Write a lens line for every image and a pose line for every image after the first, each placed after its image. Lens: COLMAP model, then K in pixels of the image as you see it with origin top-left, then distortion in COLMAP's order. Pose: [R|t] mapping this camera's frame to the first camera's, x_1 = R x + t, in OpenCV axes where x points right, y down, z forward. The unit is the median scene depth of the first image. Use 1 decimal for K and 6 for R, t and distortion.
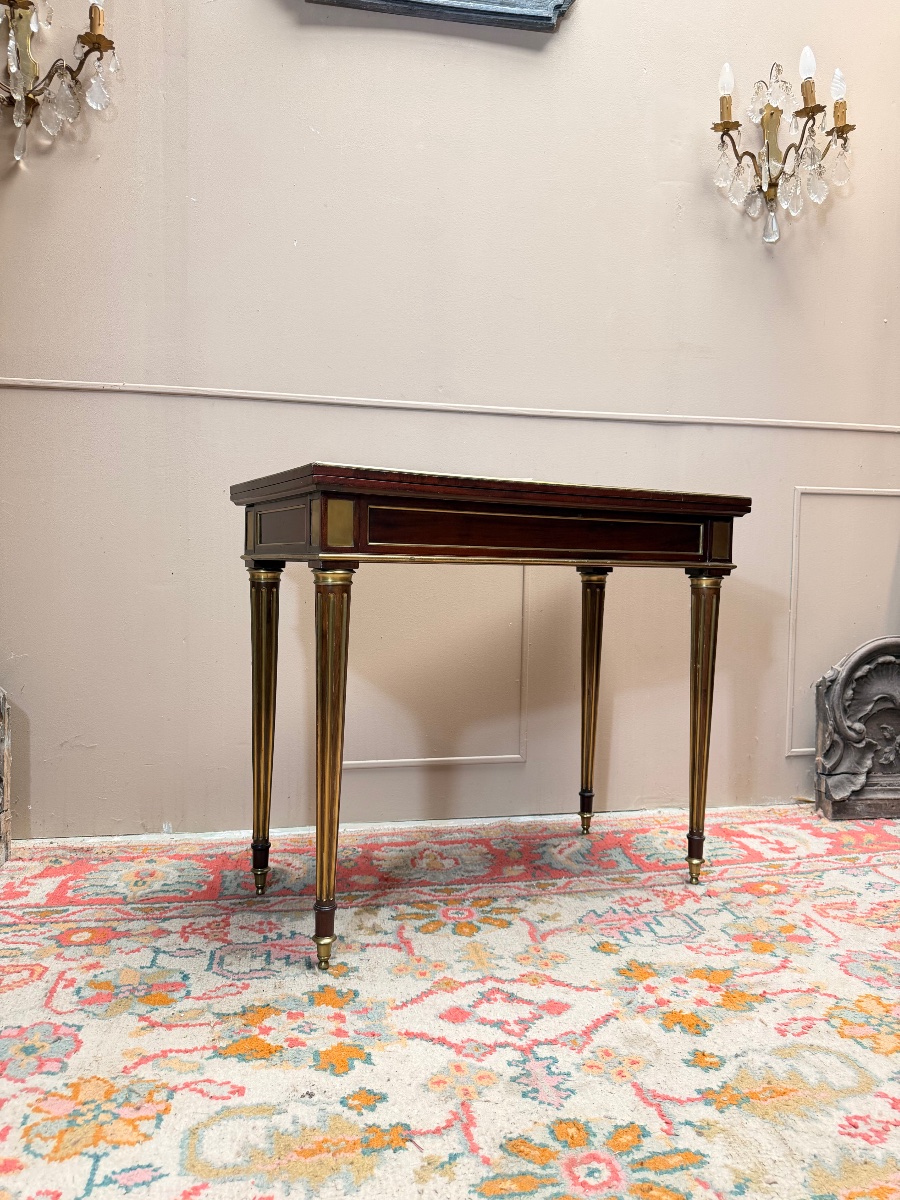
lens RADIAL K [[847.1, 0, 446.9], [0, 847.1, 597.7], [0, 0, 1]] dist [0.002772, -0.008843]
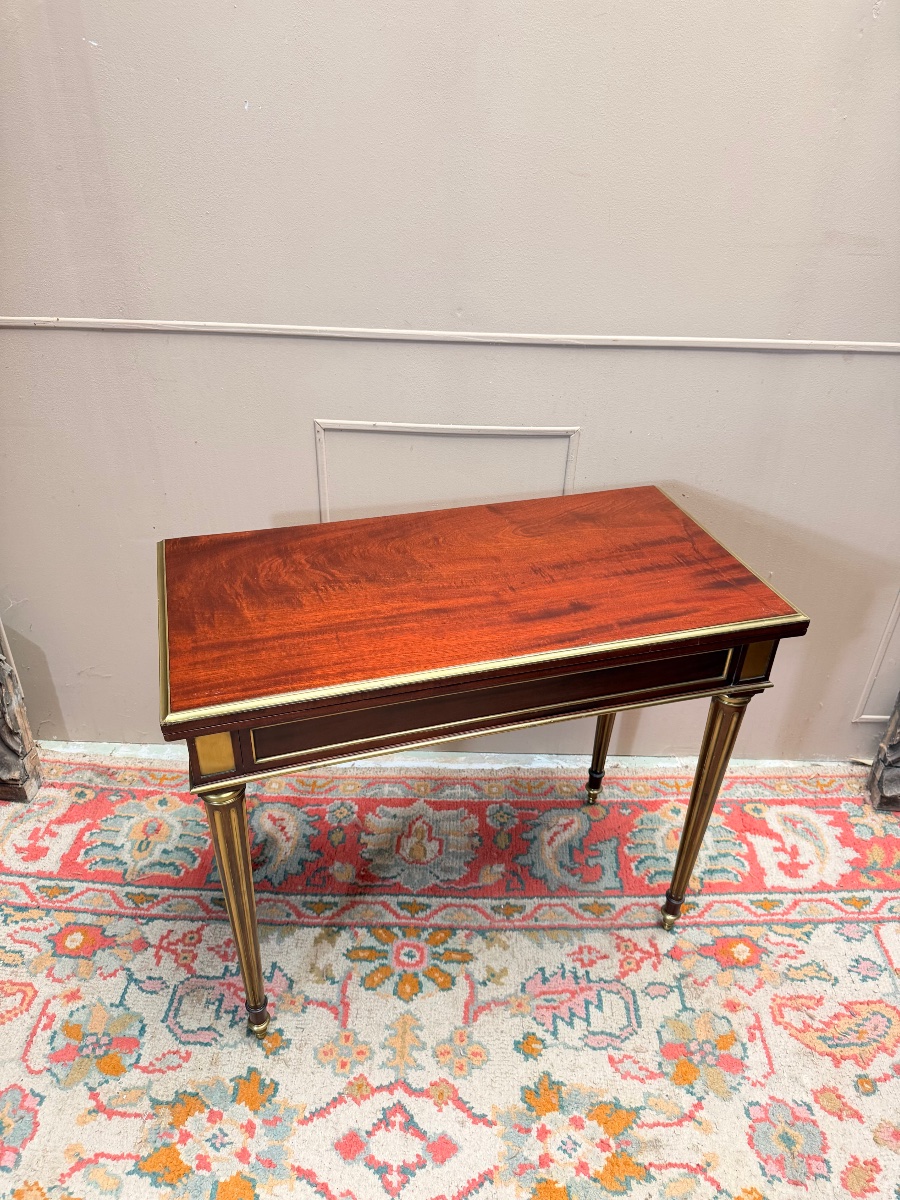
lens RADIAL K [[847.3, 0, 450.0], [0, 847.3, 597.2], [0, 0, 1]] dist [-0.002366, -0.003559]
pose [[0.977221, 0.122378, -0.173385, 0.195756], [-0.018105, 0.862090, 0.506431, -0.559717], [0.211450, -0.491756, 0.844668, 0.352814]]
